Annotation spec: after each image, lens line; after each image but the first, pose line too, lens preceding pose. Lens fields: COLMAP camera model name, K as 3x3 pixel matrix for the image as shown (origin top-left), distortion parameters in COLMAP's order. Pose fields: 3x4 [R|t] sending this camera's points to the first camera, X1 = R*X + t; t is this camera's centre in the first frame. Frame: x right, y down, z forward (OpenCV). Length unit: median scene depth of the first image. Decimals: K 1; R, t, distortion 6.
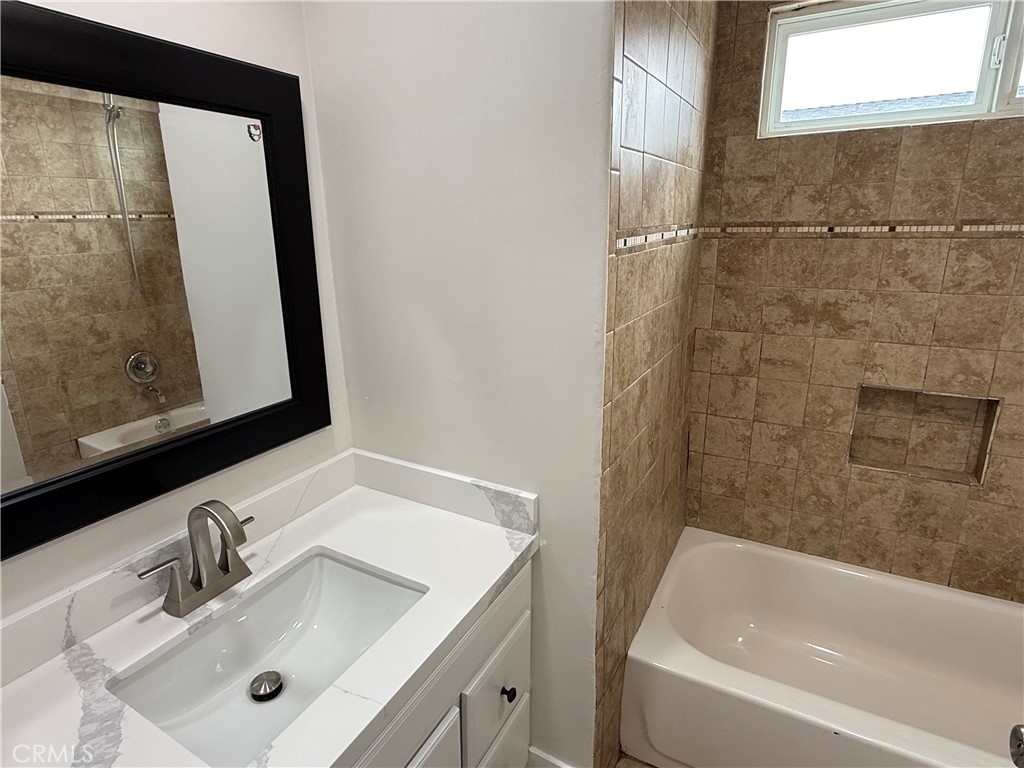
lens RADIAL K [[555.3, 0, 511.3], [0, 555.3, 378.9], [0, 0, 1]] dist [-0.000887, 0.001134]
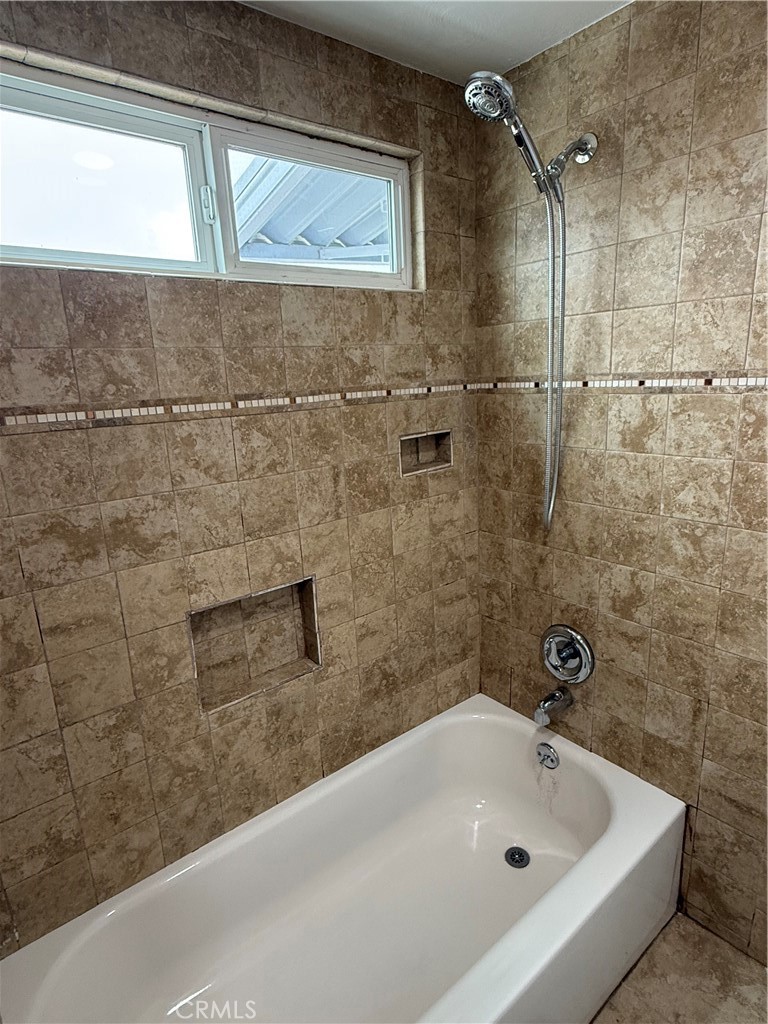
lens RADIAL K [[555.3, 0, 382.6], [0, 555.3, 510.8], [0, 0, 1]] dist [-0.000887, 0.001134]
pose [[0.377307, -0.216388, 0.900453, 0.084125], [0.292126, 0.950487, 0.106006, -0.127477], [-0.878807, 0.223049, 0.421838, 0.433259]]
